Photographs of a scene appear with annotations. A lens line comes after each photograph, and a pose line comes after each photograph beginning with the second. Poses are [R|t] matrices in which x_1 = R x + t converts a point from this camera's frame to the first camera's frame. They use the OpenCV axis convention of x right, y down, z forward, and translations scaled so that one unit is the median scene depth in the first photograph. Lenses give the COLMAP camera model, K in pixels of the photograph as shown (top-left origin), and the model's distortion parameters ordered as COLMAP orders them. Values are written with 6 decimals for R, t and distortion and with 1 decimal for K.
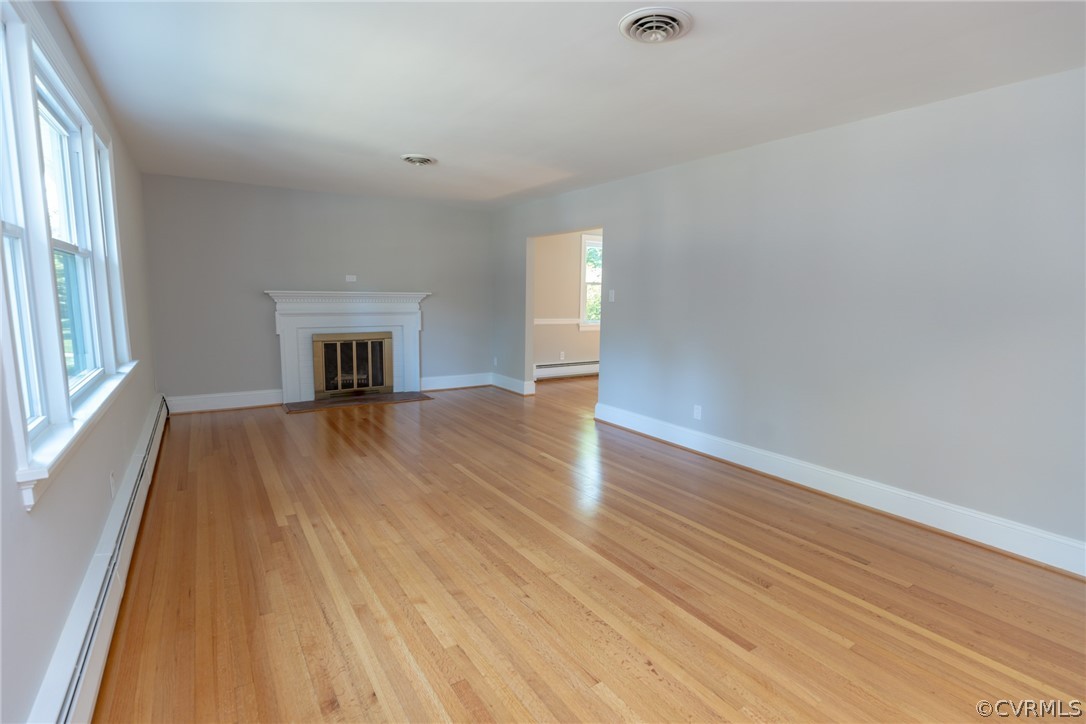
lens RADIAL K [[504.3, 0, 543.0], [0, 504.3, 362.0], [0, 0, 1]] dist [-0.029372, 0.000509]
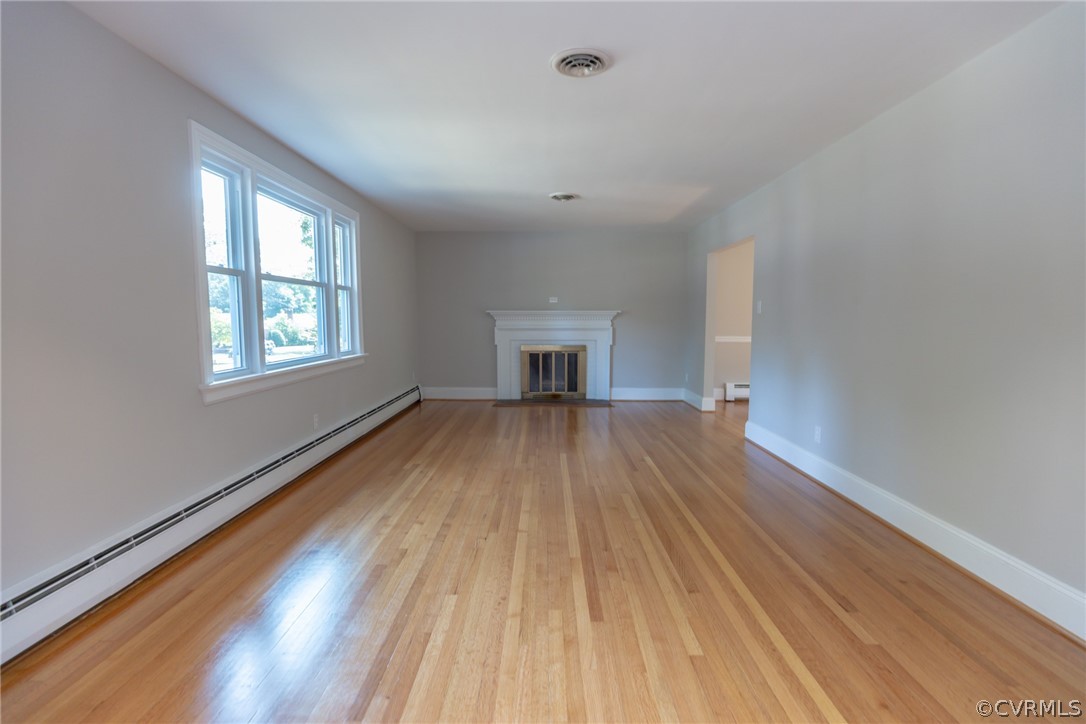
lens RADIAL K [[496.6, 0, 543.0], [0, 496.6, 362.0], [0, 0, 1]] dist [-0.031558, 0.000339]
pose [[0.830644, 0.032193, -0.555872, 0.264621], [-0.060263, 0.997661, -0.032273, 0.021339], [0.553533, 0.060306, 0.830641, 0.011990]]
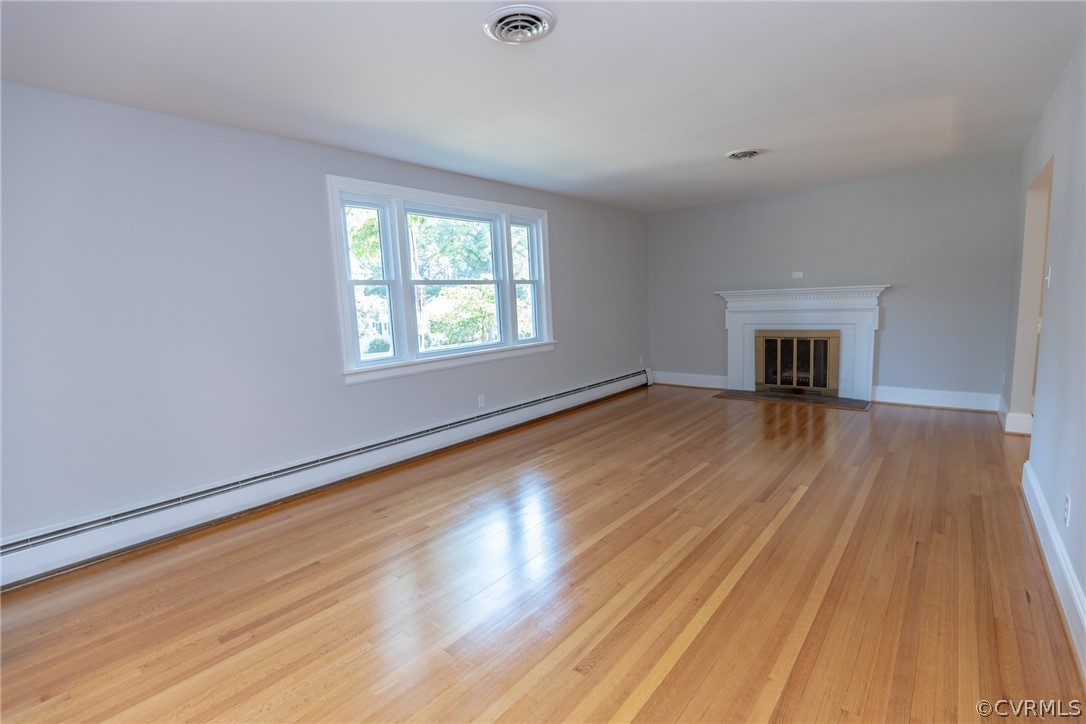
lens RADIAL K [[487.8, 0, 555.5], [0, 487.8, 364.3], [0, 0, 1]] dist [-0.029660, 0.000065]
pose [[0.307617, 0.095312, -0.946725, 0.399823], [-0.080008, 0.994038, 0.074078, -0.024233], [0.948140, 0.052958, 0.313409, 0.260773]]
